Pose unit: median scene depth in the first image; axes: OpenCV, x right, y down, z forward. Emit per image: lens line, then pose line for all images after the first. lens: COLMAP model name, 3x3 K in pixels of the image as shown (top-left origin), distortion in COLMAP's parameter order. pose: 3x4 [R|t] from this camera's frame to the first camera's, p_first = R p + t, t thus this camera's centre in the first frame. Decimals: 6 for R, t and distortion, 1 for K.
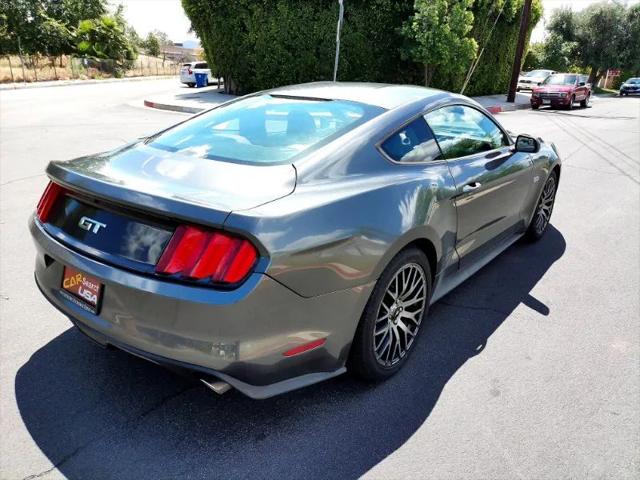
lens RADIAL K [[478.1, 0, 320.0], [0, 478.1, 240.0], [0, 0, 1]] dist [0.048248, -0.047604]
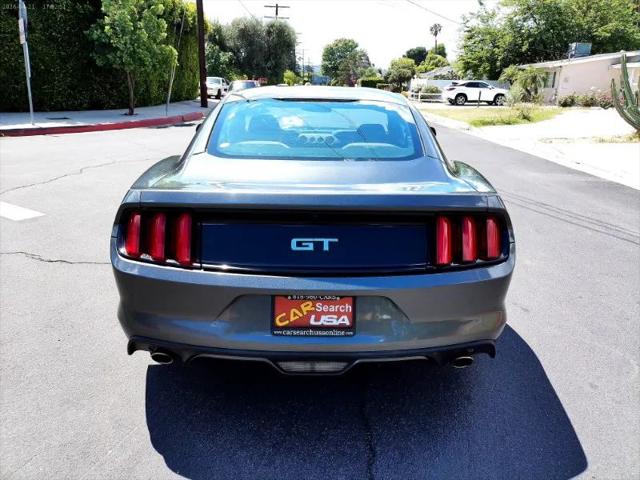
lens RADIAL K [[478.2, 0, 321.2], [0, 478.2, 236.8], [0, 0, 1]] dist [0.055039, -0.048597]
pose [[0.779373, -0.205178, 0.592013, -0.119521], [0.217165, 0.974752, 0.051933, -0.010601], [-0.587722, 0.088089, 0.804253, 0.032876]]
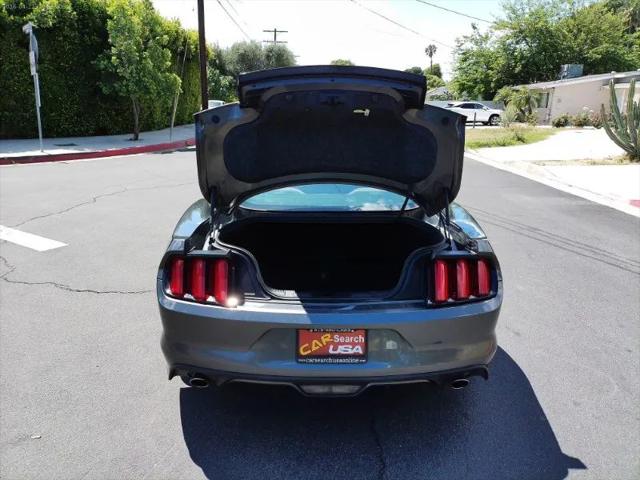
lens RADIAL K [[478.1, 0, 320.0], [0, 478.1, 240.0], [0, 0, 1]] dist [0.048248, -0.047604]
pose [[0.777375, -0.194201, 0.598309, -0.133409], [0.225952, 0.973878, 0.022528, -0.018833], [-0.587055, 0.117676, 0.800949, 0.019277]]
